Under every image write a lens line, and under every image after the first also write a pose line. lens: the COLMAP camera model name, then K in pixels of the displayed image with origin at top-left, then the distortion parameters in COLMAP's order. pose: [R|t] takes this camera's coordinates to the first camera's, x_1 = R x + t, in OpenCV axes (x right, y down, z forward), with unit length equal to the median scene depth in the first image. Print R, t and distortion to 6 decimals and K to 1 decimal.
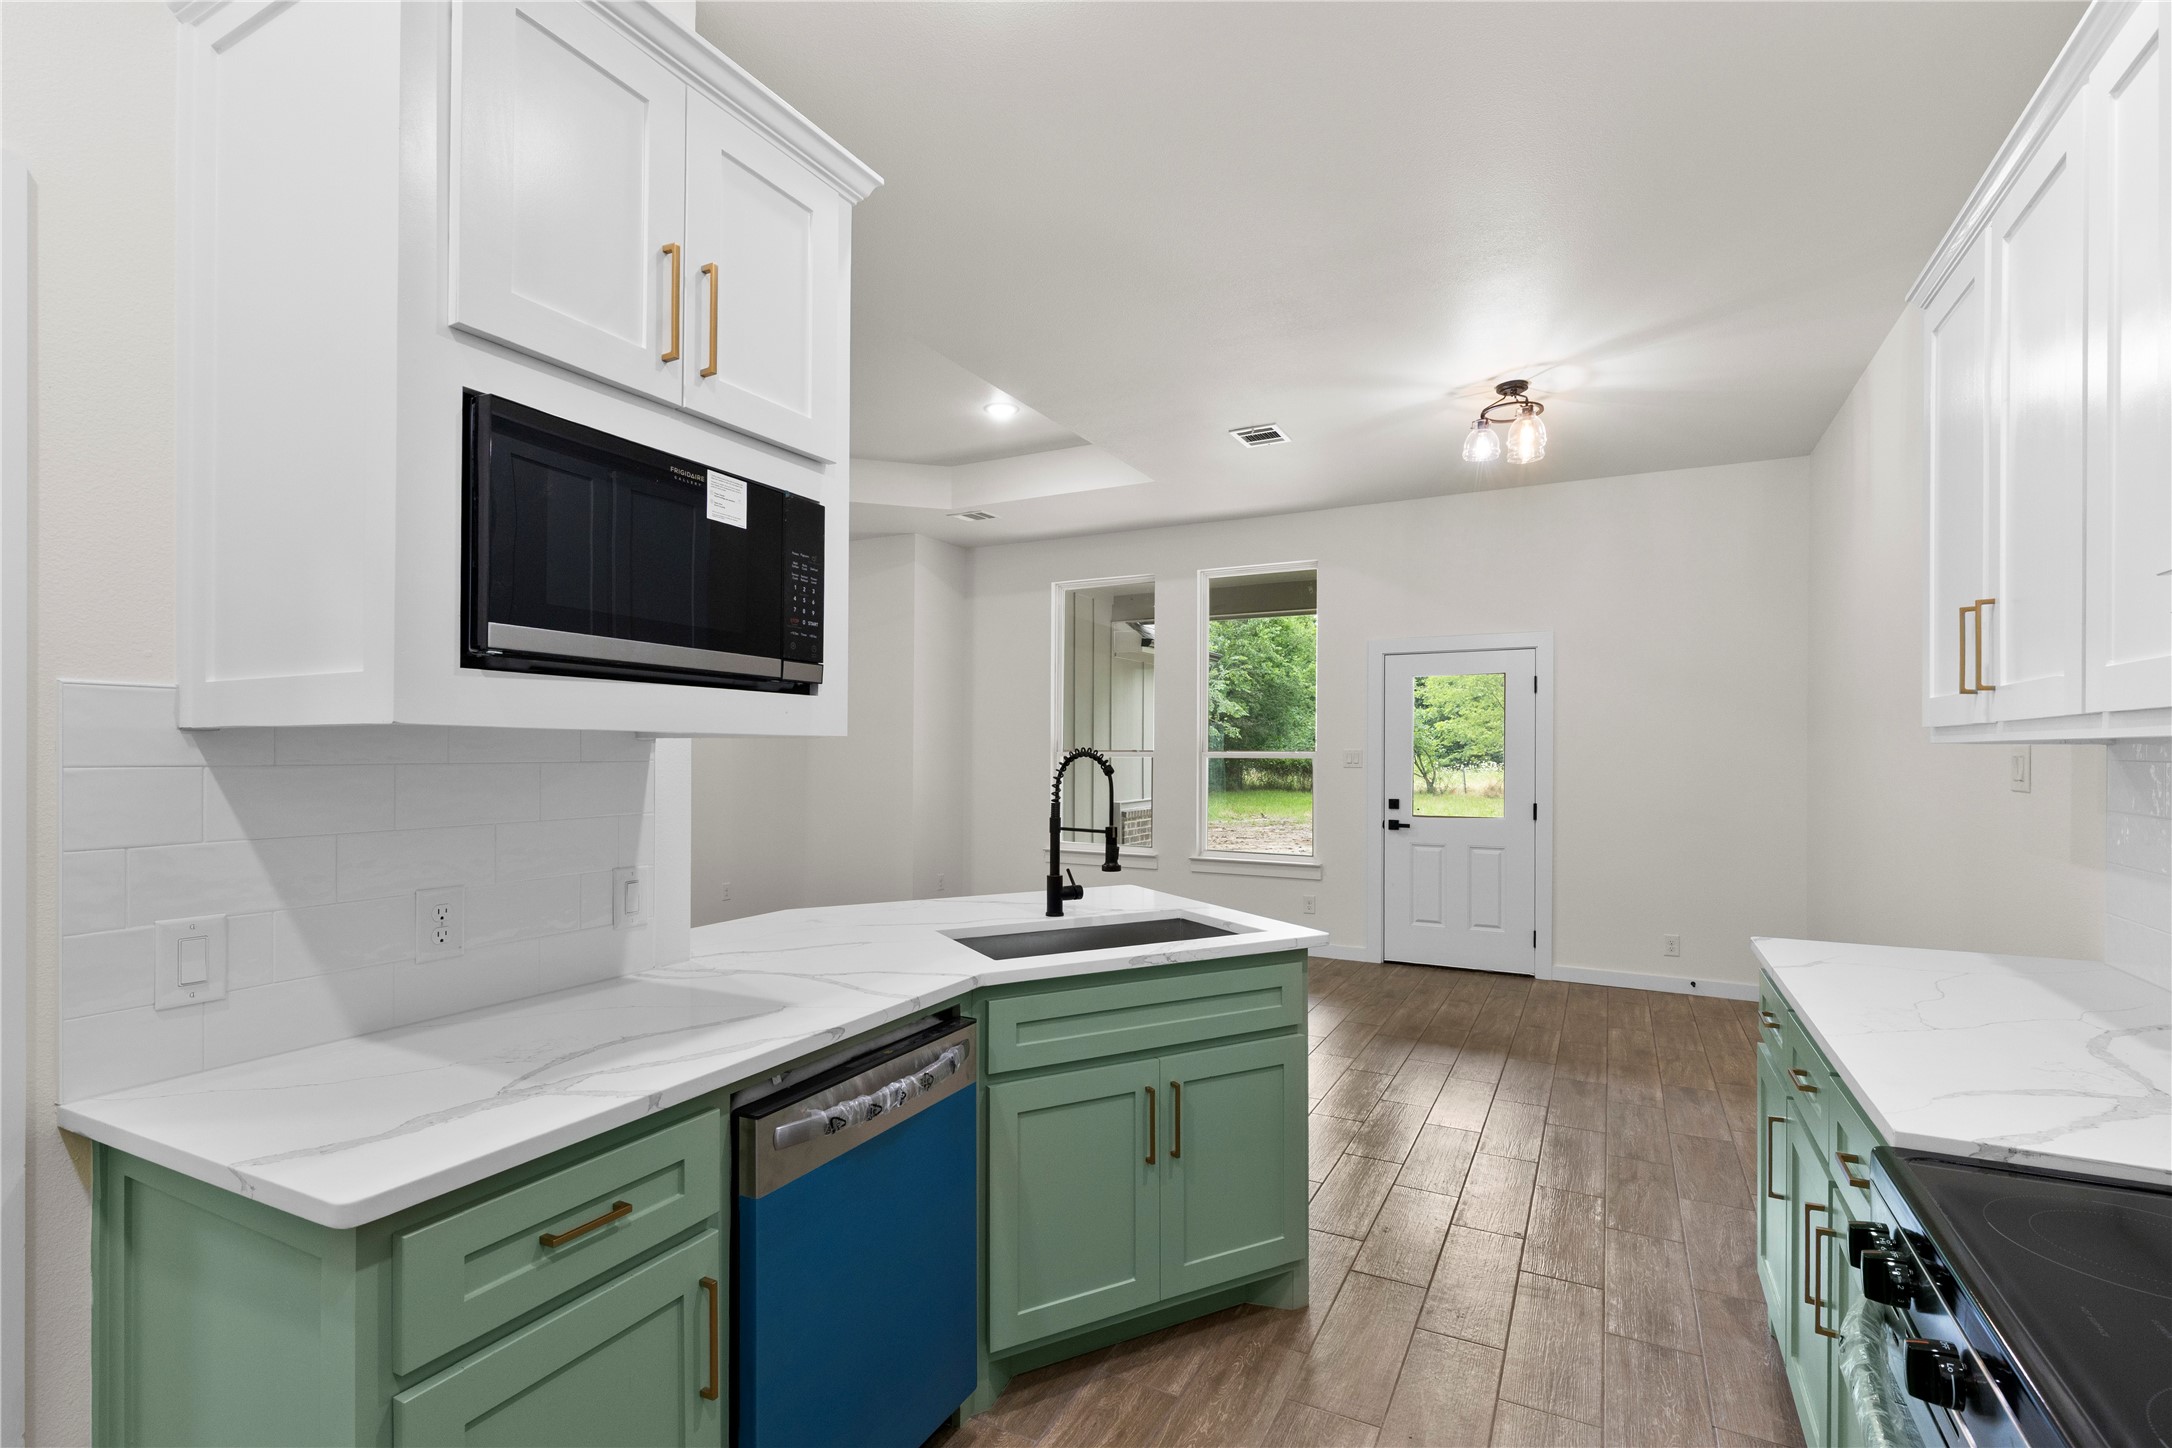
lens RADIAL K [[974.8, 0, 1096.2], [0, 974.8, 756.8], [0, 0, 1]] dist [0.006520, -0.000608]
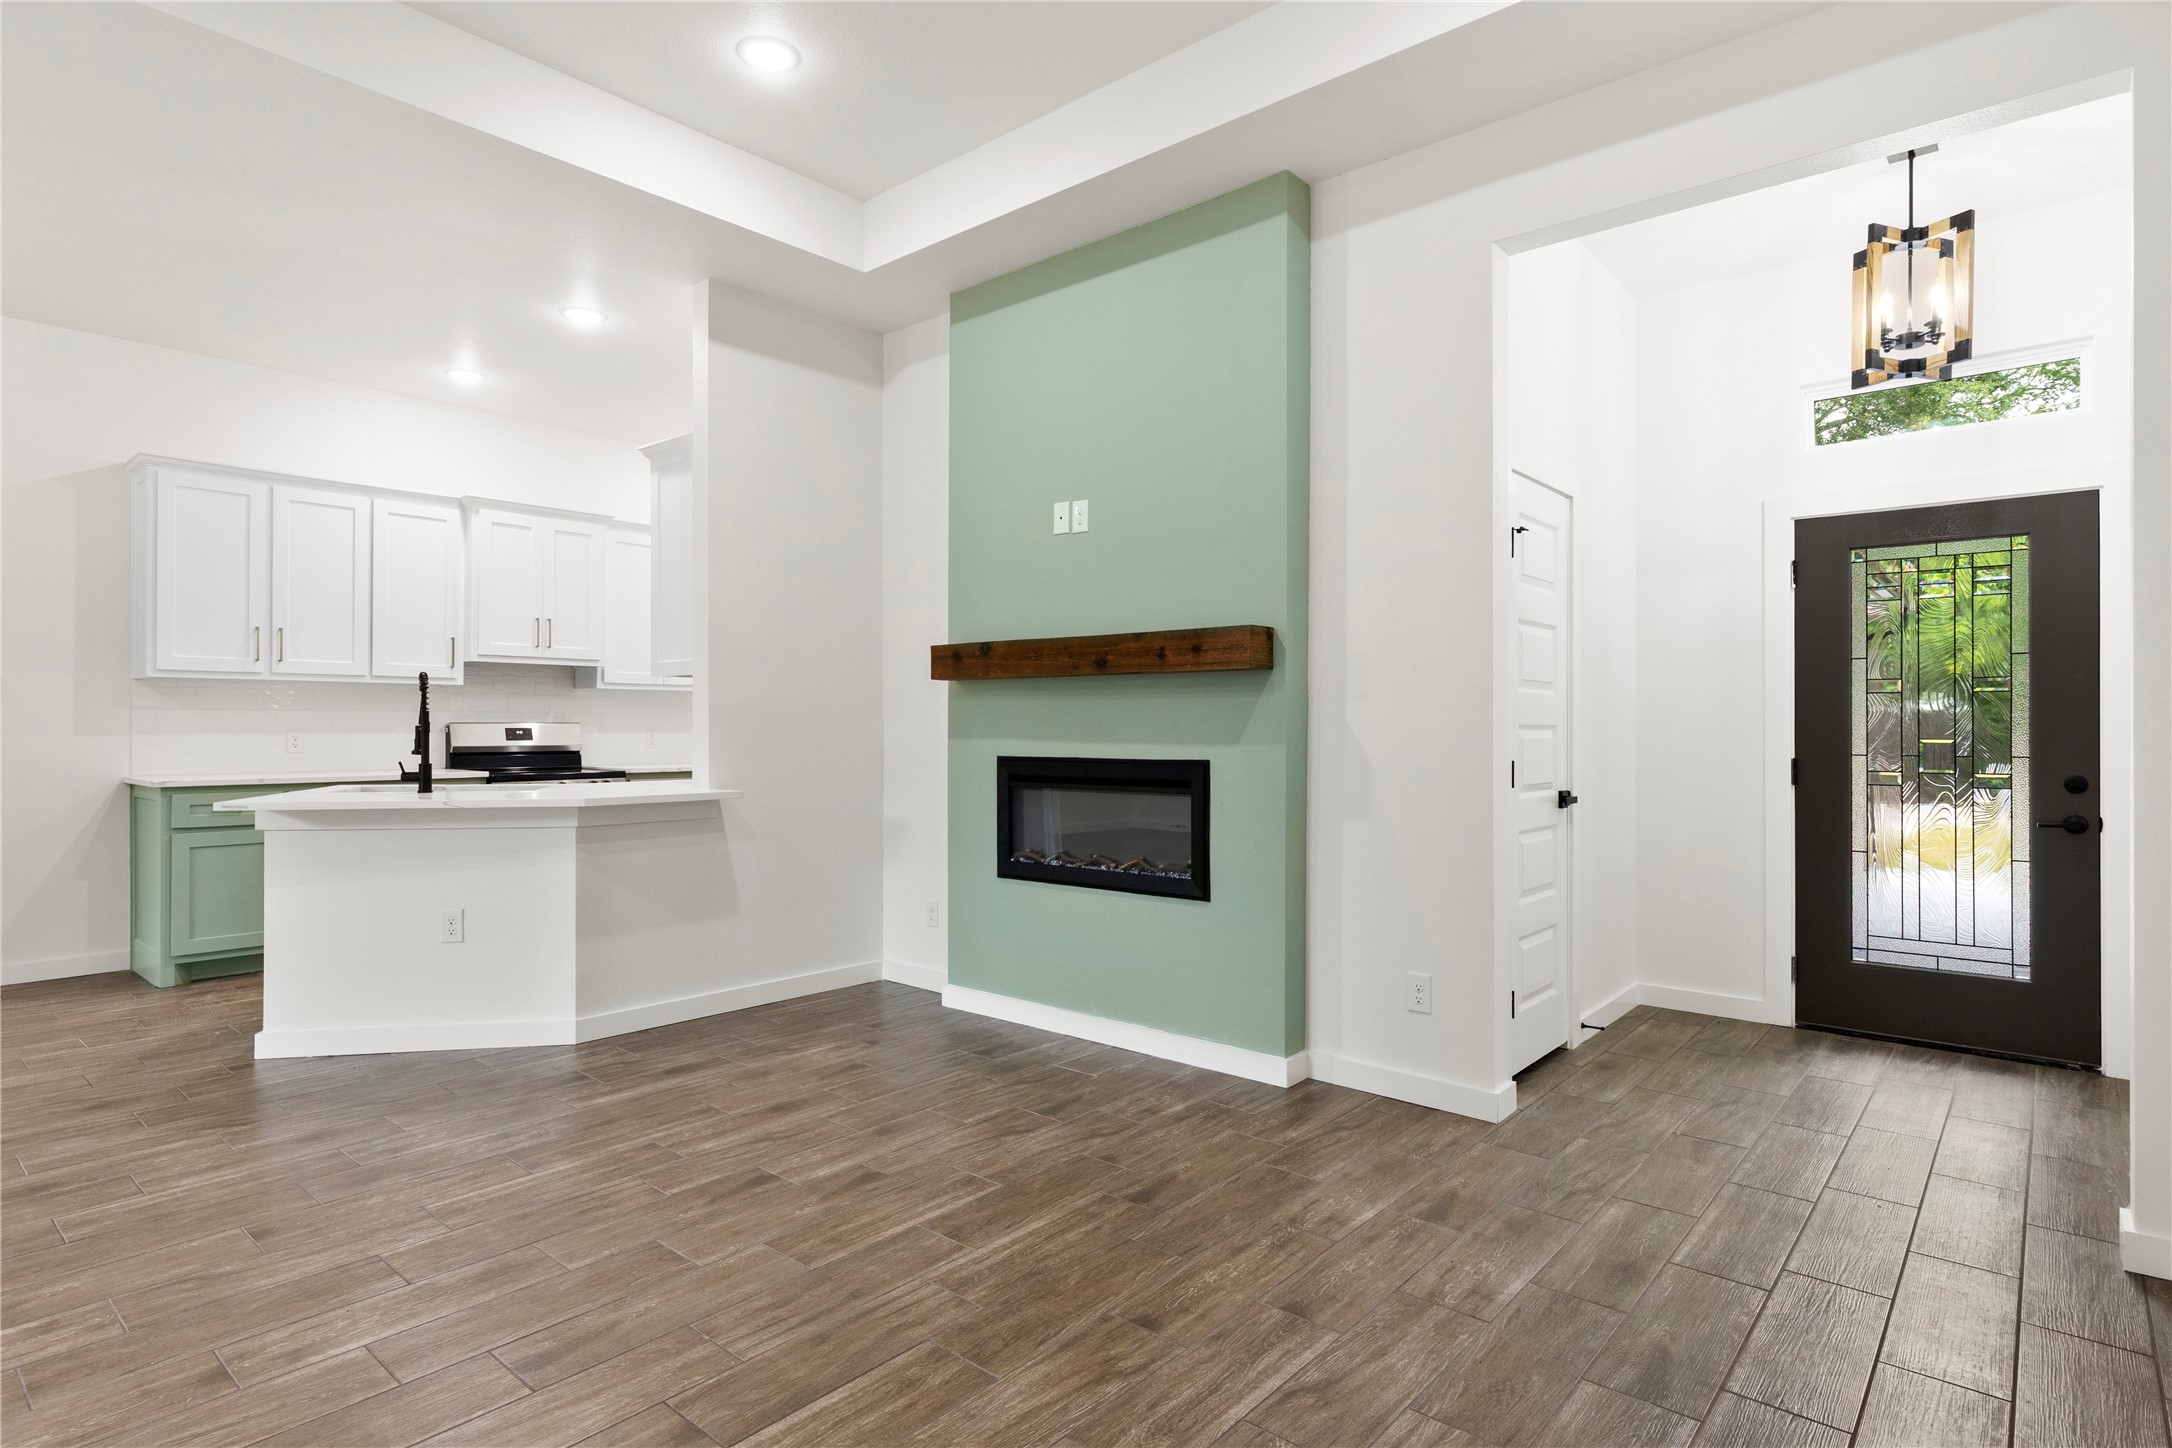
lens RADIAL K [[1123.6, 0, 1084.1], [0, 1123.6, 726.0], [0, 0, 1]] dist [0.002172, -0.001154]
pose [[-0.974733, -0.006680, 0.223273, -0.591650], [-0.005468, 0.999967, 0.006049, 0.023949], [-0.223306, 0.004675, -0.974737, 1.054190]]
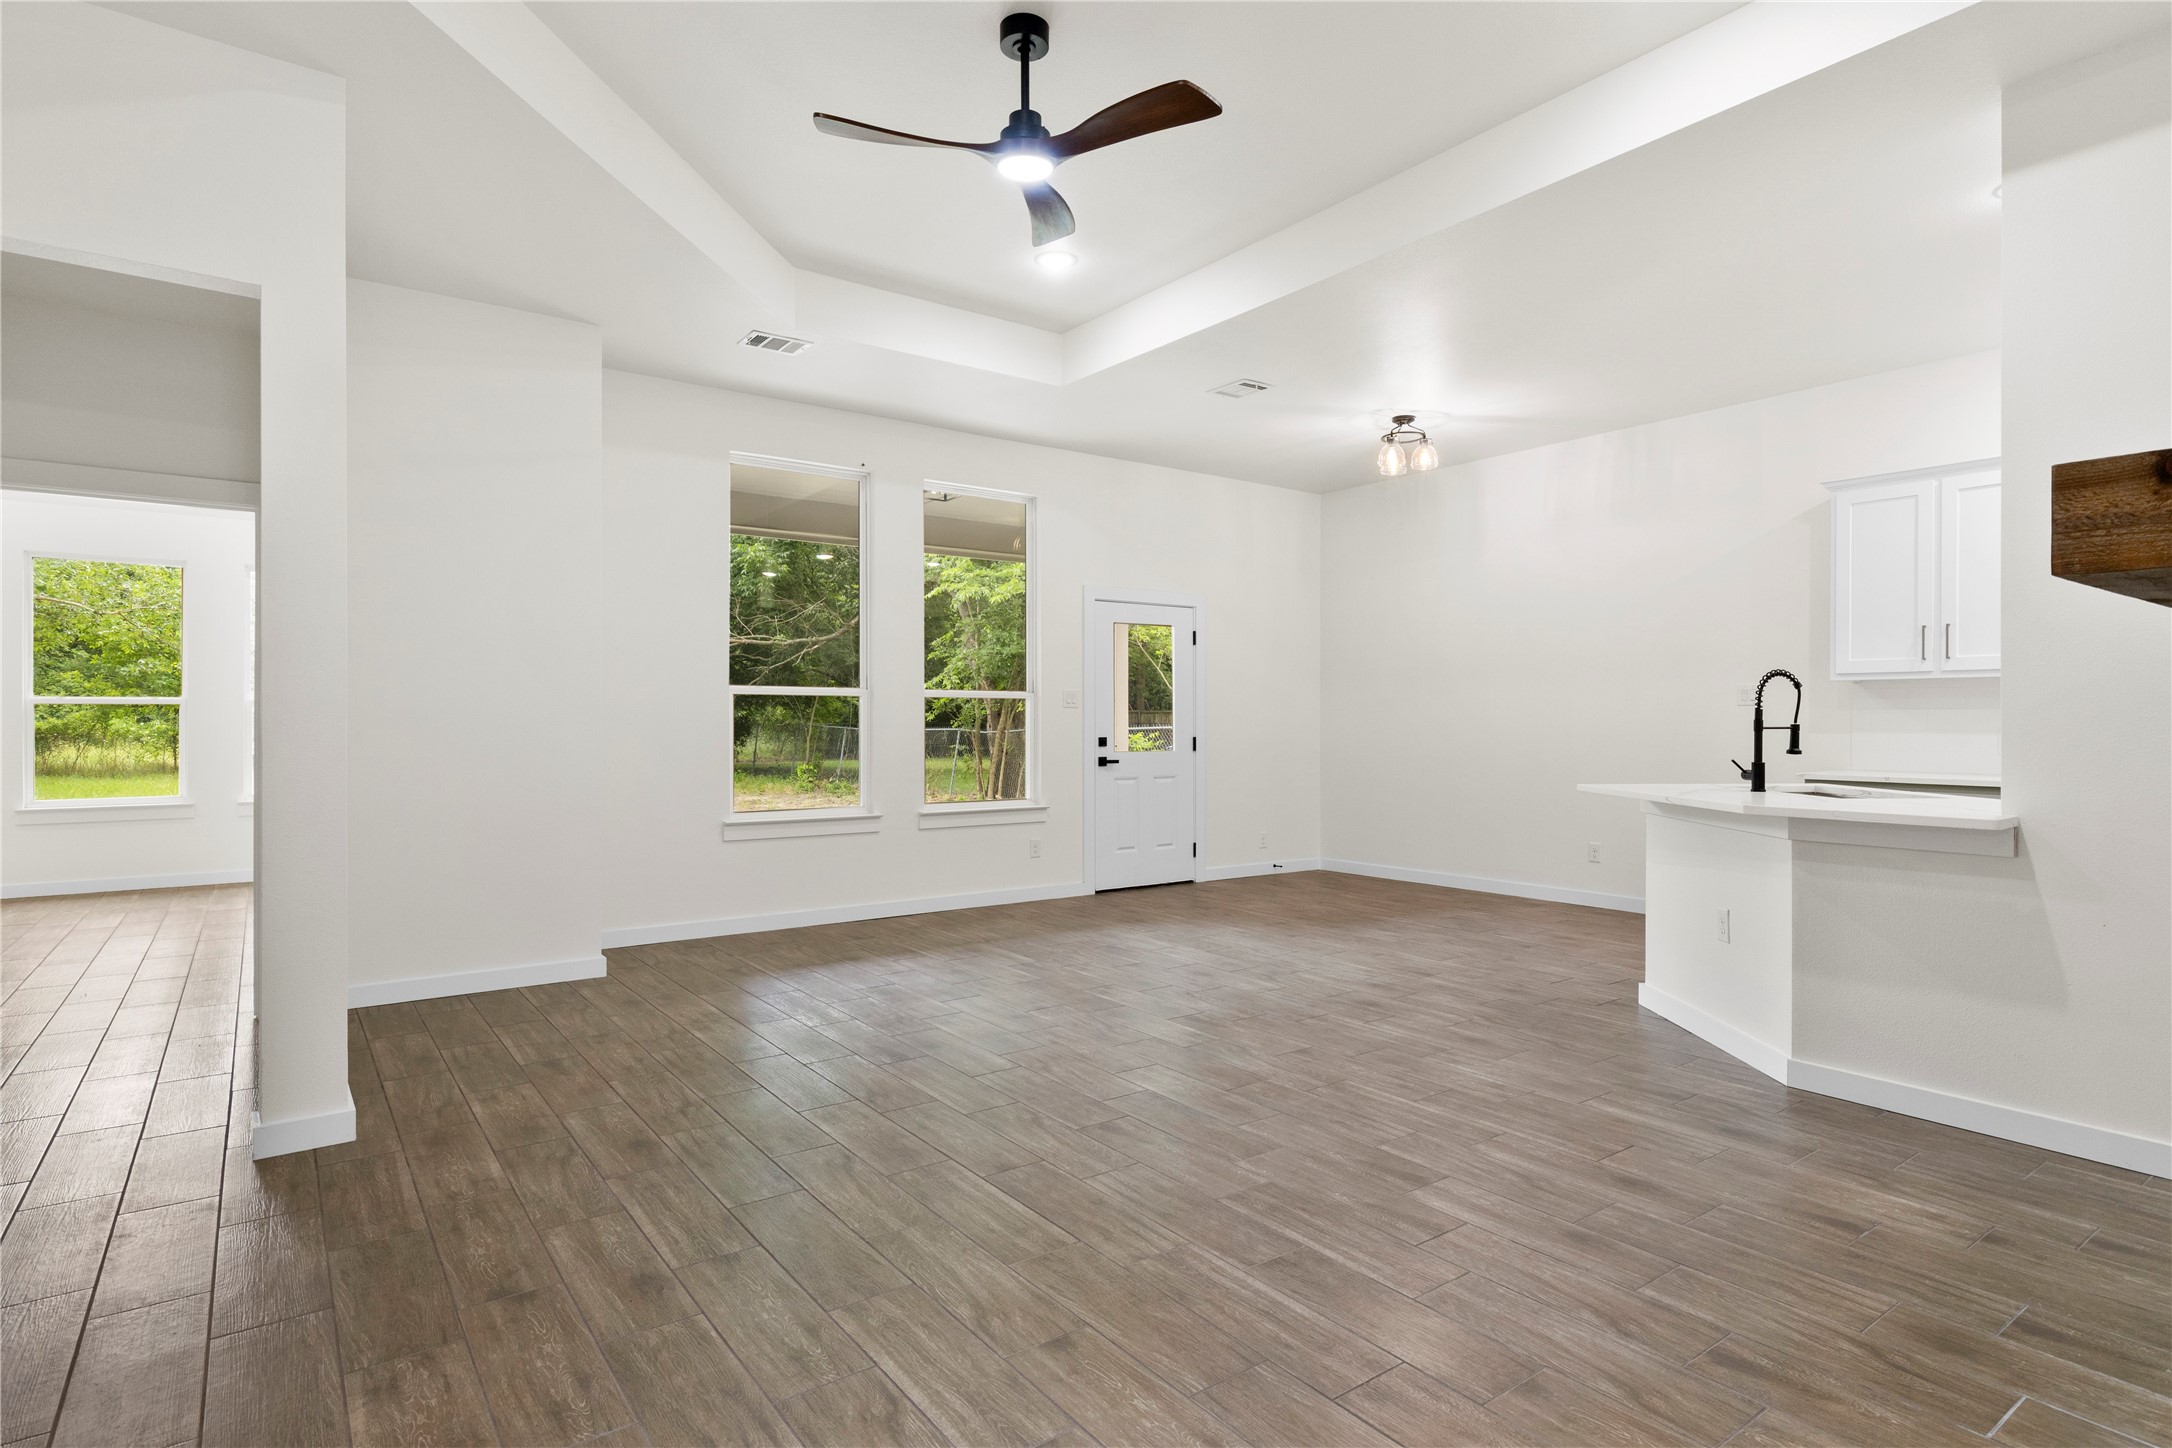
lens RADIAL K [[1123.6, 0, 1084.5], [0, 1123.6, 709.5], [0, 0, 1]] dist [0.002172, -0.001154]
pose [[0.438168, 0.005468, 0.898876, -0.850435], [0.005067, 0.999951, -0.008553, 0.025188], [-0.898879, 0.008302, 0.438119, 0.519376]]
